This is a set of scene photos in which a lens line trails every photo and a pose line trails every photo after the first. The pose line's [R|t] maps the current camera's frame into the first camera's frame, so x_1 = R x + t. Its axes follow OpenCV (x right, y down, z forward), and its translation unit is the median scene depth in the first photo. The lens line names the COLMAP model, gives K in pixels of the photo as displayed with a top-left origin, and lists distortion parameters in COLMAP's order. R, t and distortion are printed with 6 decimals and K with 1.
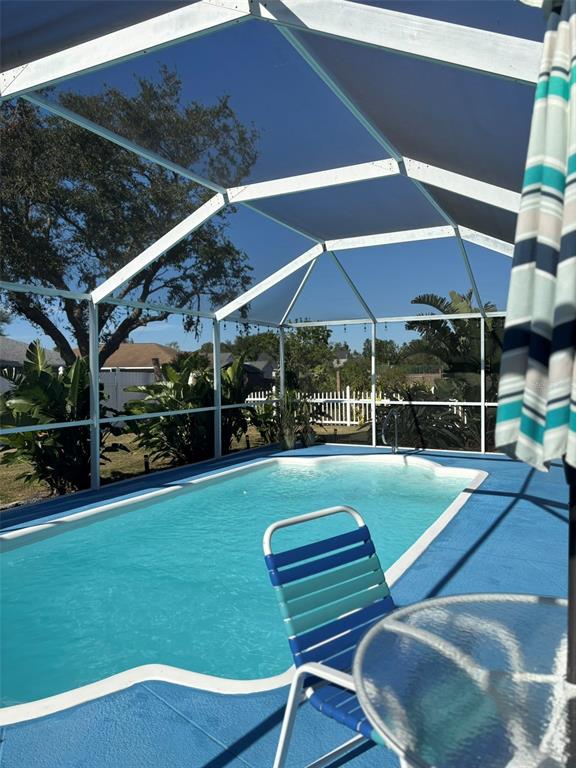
lens RADIAL K [[579.9, 0, 285.0], [0, 579.9, 378.5], [0, 0, 1]] dist [0.041513, -0.047820]
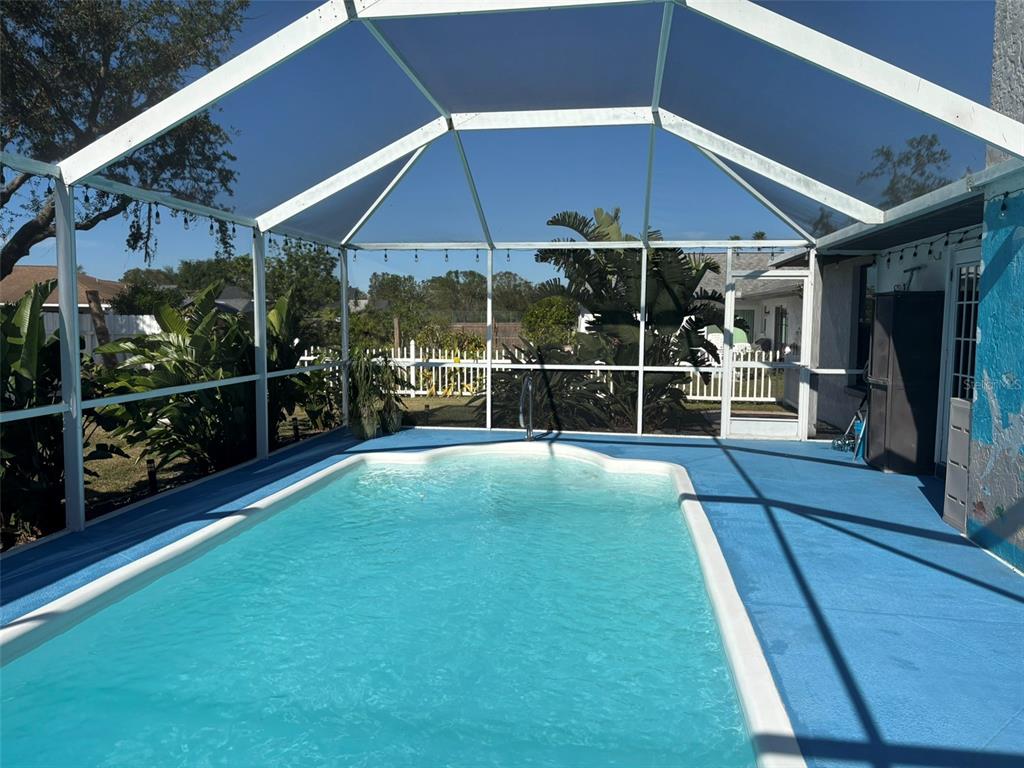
lens RADIAL K [[773.1, 0, 515.4], [0, 773.1, 388.3], [0, 0, 1]] dist [0.041513, -0.047820]
pose [[0.948257, -0.010592, 0.317326, -0.113084], [-0.014608, 0.996929, 0.076930, -0.003479], [-0.317166, -0.077585, 0.945191, 0.128792]]
